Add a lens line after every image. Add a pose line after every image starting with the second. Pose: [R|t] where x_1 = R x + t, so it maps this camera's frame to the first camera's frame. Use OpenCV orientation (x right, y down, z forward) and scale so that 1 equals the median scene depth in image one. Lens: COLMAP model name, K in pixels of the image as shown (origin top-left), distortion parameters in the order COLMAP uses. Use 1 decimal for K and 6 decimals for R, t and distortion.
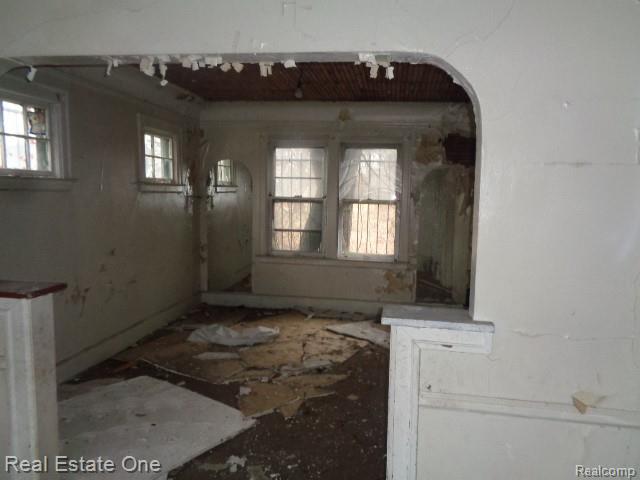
lens RADIAL K [[479.0, 0, 316.8], [0, 479.0, 243.2], [0, 0, 1]] dist [-0.010418, 0.020956]
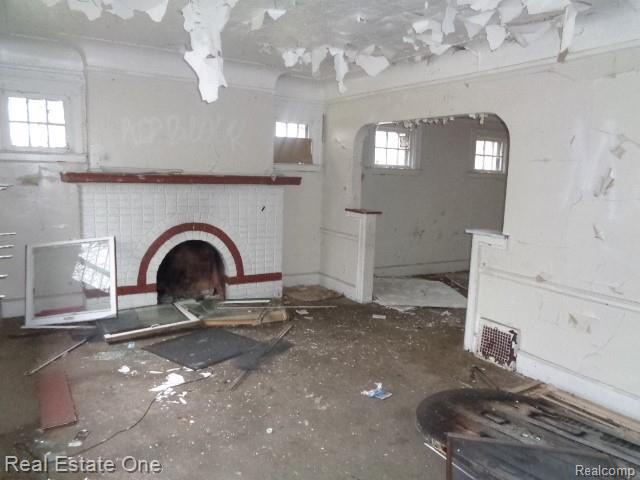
lens RADIAL K [[479.0, 0, 321.0], [0, 479.0, 235.2], [0, 0, 1]] dist [-0.010418, 0.020956]
pose [[0.635966, 0.102858, -0.764832, 1.347946], [-0.104112, 0.993453, 0.047034, 0.139180], [0.764662, 0.049716, 0.642511, -0.929484]]
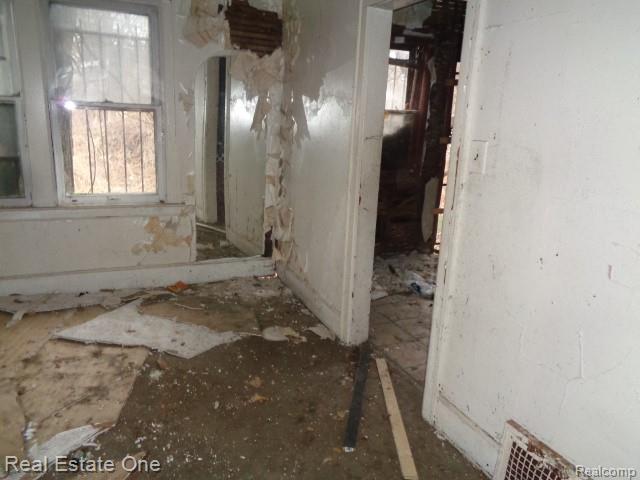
lens RADIAL K [[479.0, 0, 319.6], [0, 479.0, 238.2], [0, 0, 1]] dist [-0.010418, 0.020956]
pose [[0.825042, -0.123269, 0.551462, -0.020274], [0.031291, 0.984385, 0.173226, -0.020180], [-0.564205, -0.125663, 0.816016, 0.355167]]
